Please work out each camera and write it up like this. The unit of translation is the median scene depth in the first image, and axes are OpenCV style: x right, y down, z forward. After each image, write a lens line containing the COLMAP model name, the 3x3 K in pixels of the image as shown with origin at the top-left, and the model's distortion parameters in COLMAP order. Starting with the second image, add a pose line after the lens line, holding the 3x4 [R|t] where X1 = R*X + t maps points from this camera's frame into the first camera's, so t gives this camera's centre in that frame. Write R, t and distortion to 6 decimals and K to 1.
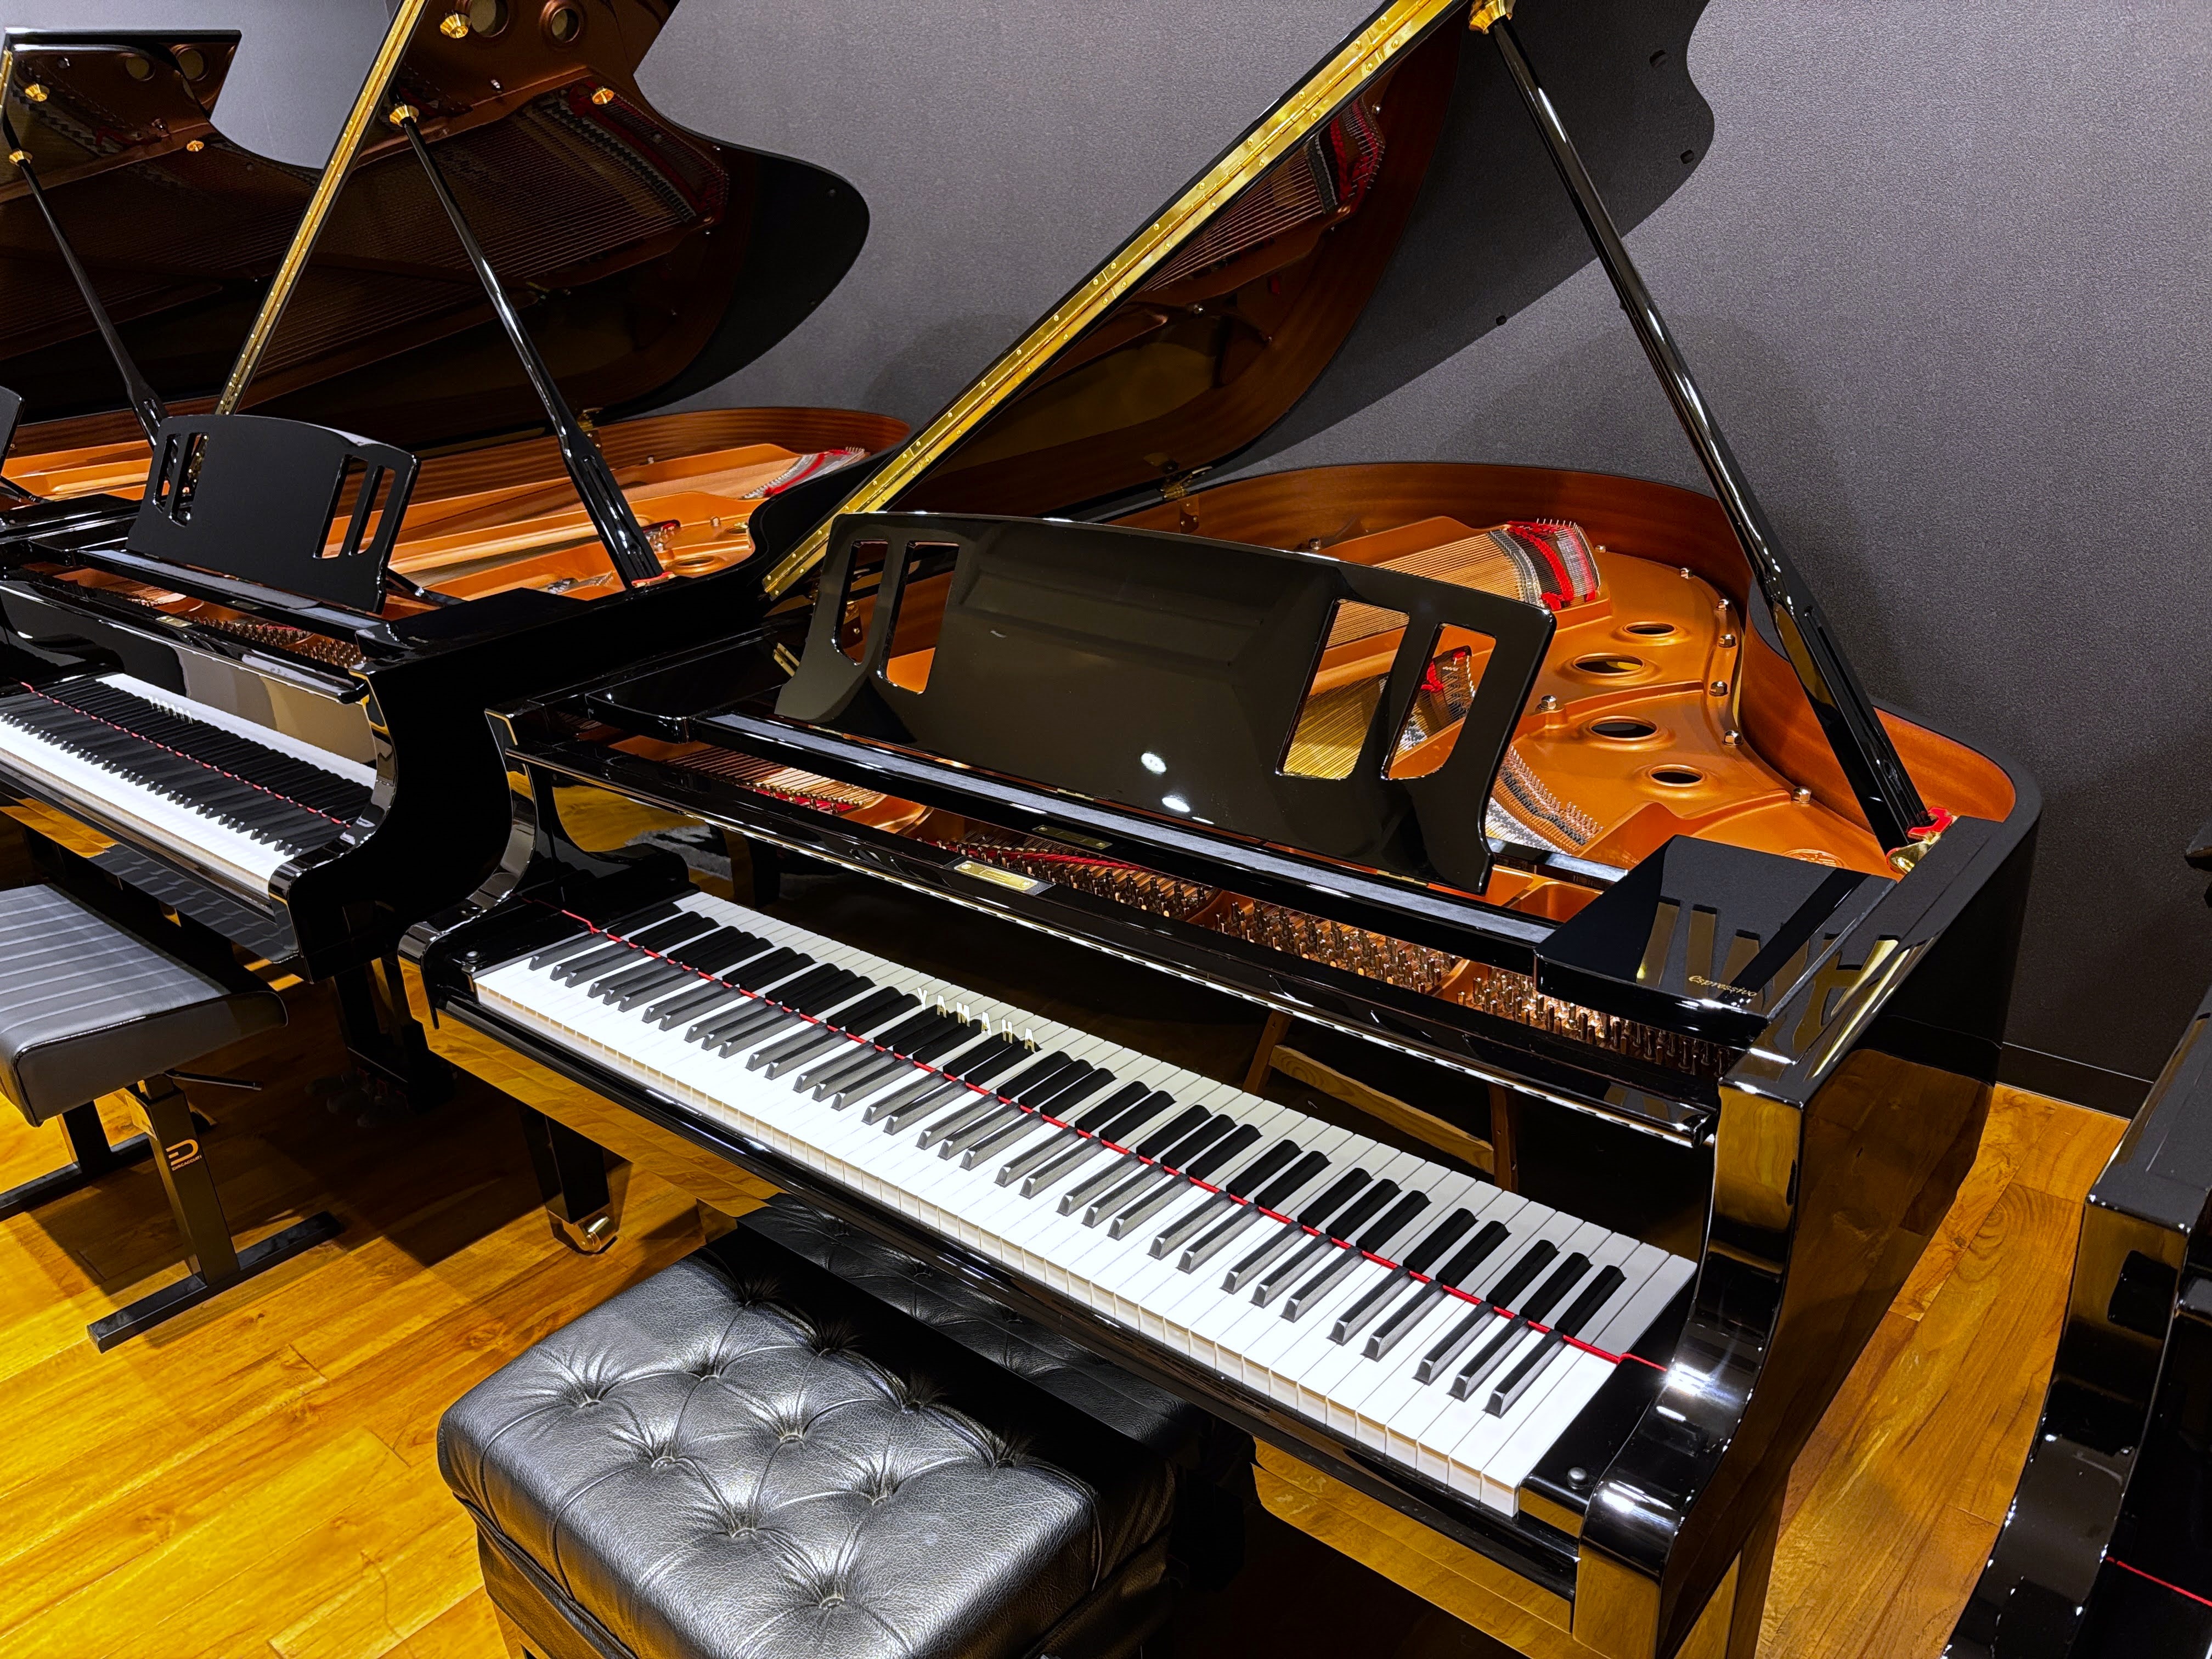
lens RADIAL K [[1598.4, 0, 1125.2], [0, 1598.4, 834.9], [0, 0, 1]] dist [-0.000607, 0.003397]
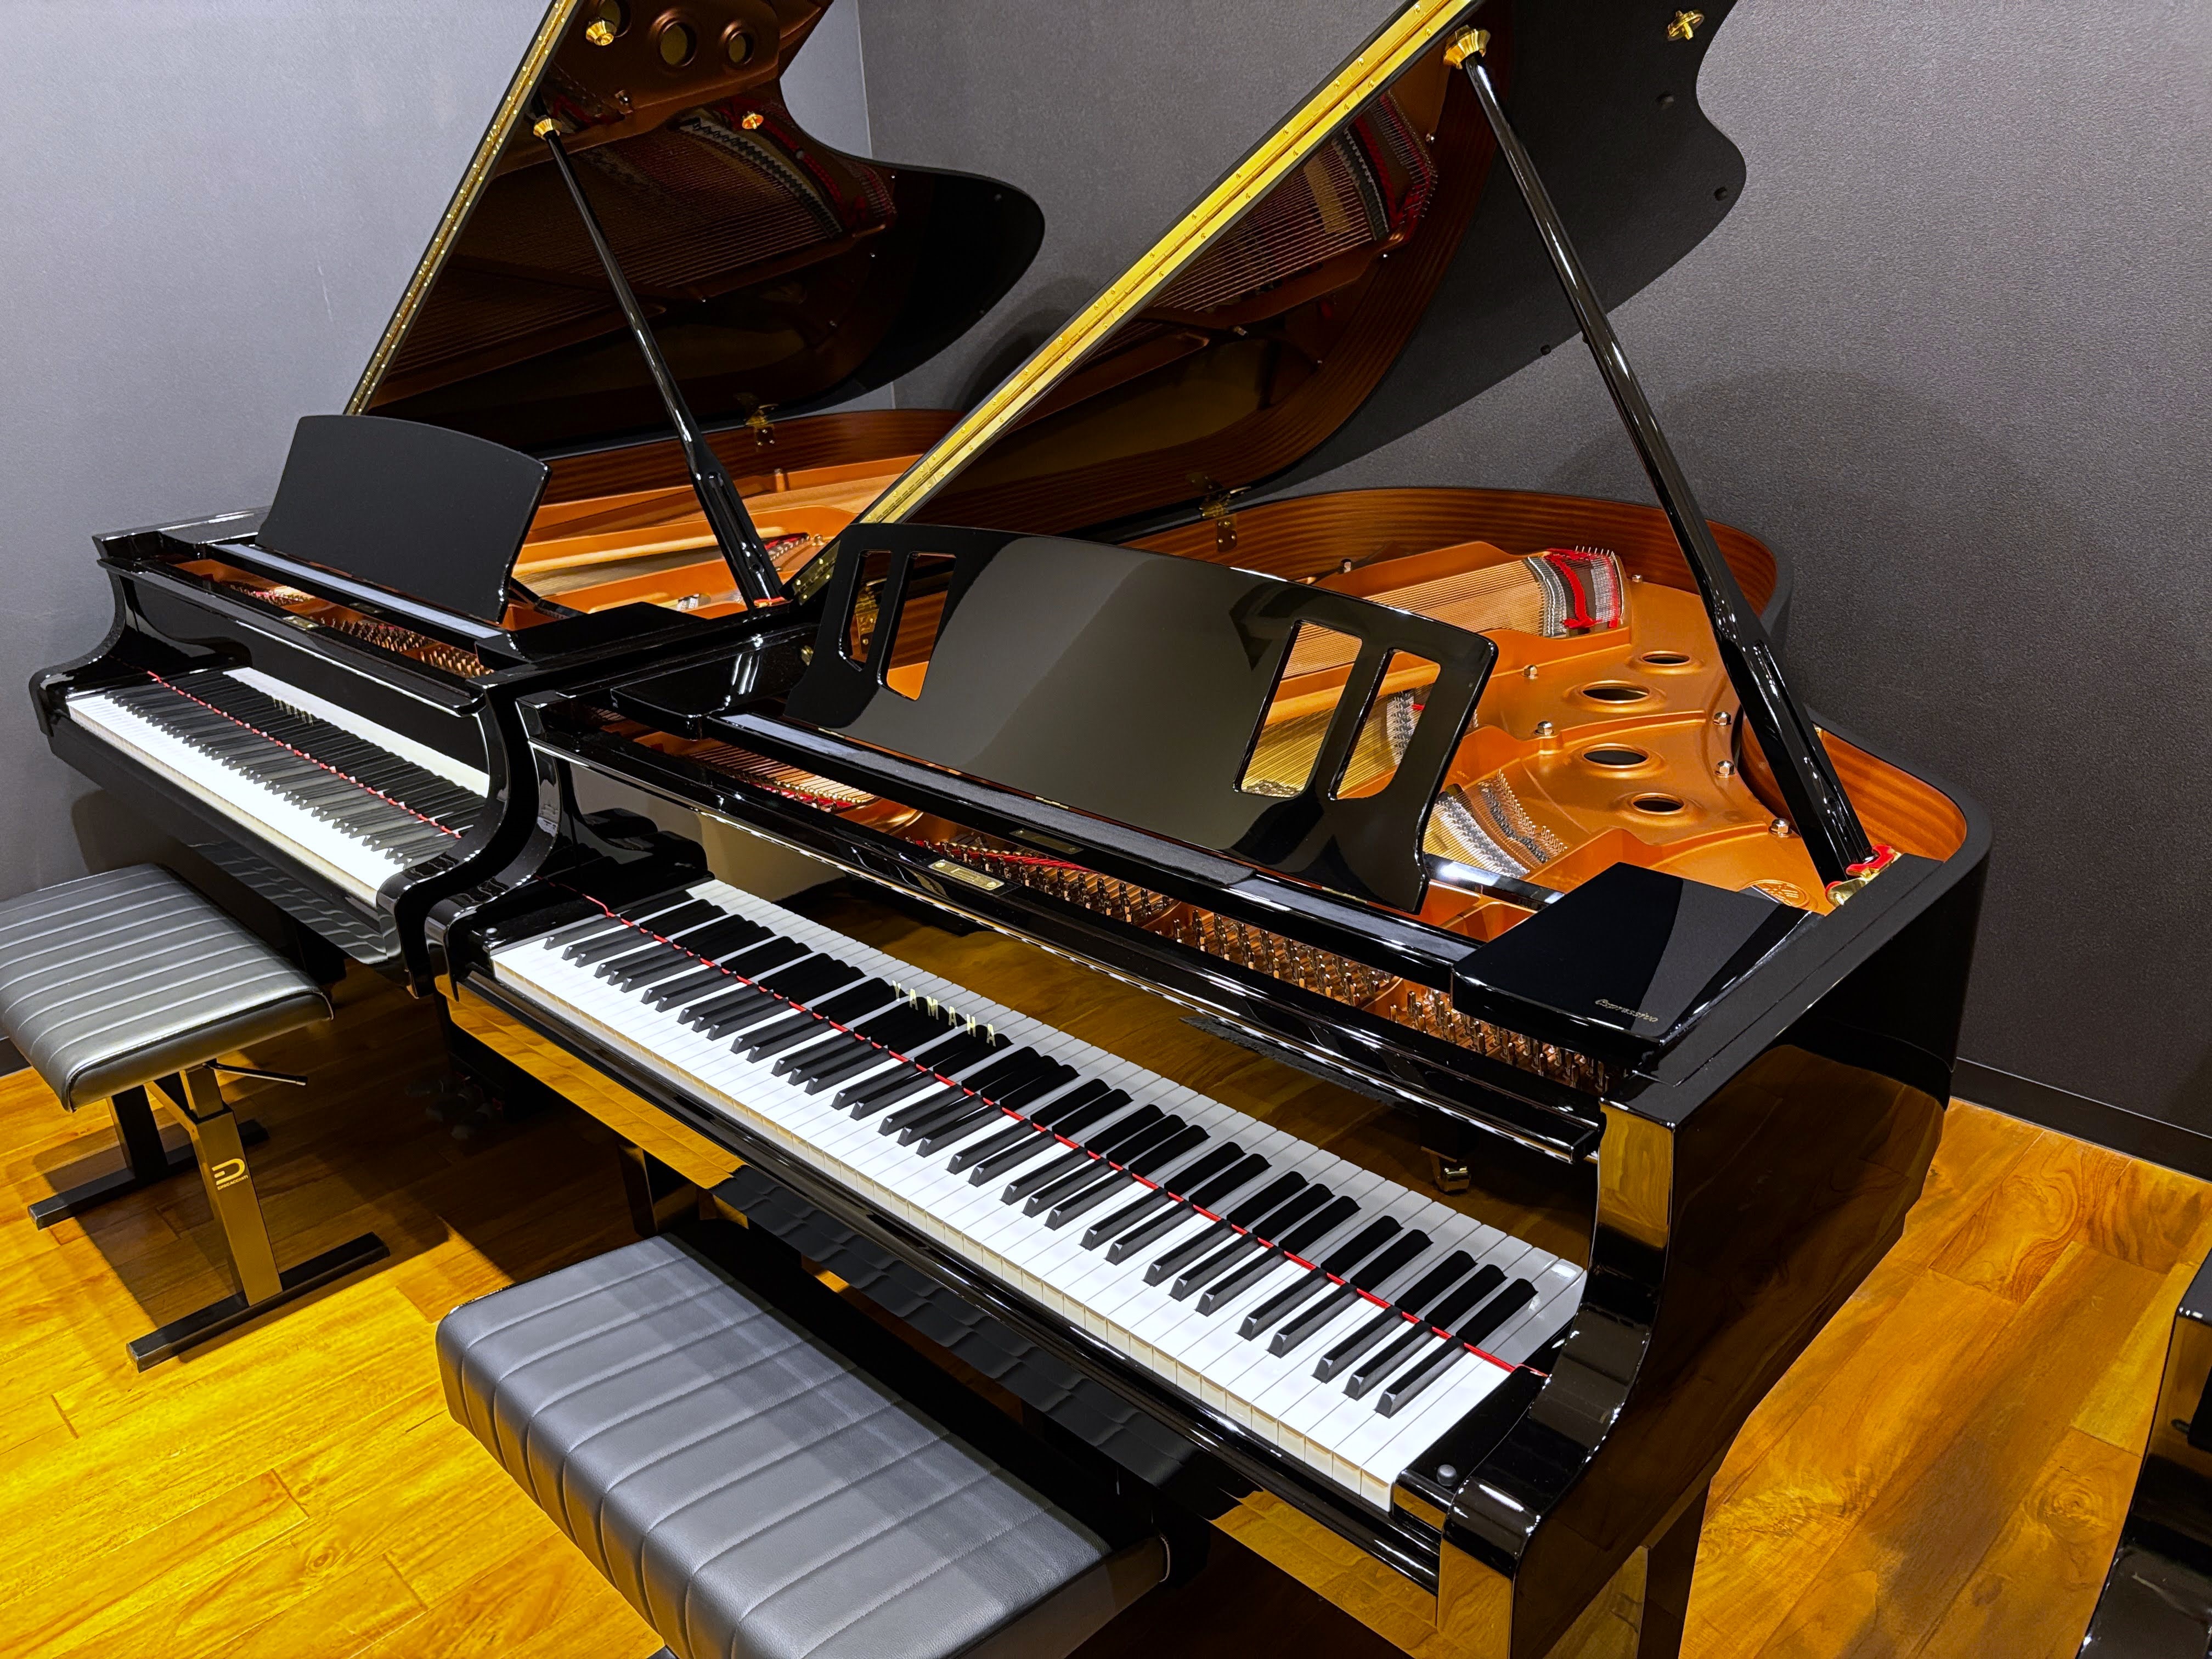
lens RADIAL K [[1683.6, 0, 1105.2], [0, 1683.6, 826.6], [0, 0, 1]] dist [0.055759, 0.002169]
pose [[0.994670, 0.047534, -0.091499, 0.087855], [-0.050743, 0.998164, -0.033079, 0.023198], [0.089759, 0.037546, 0.995256, -0.067039]]
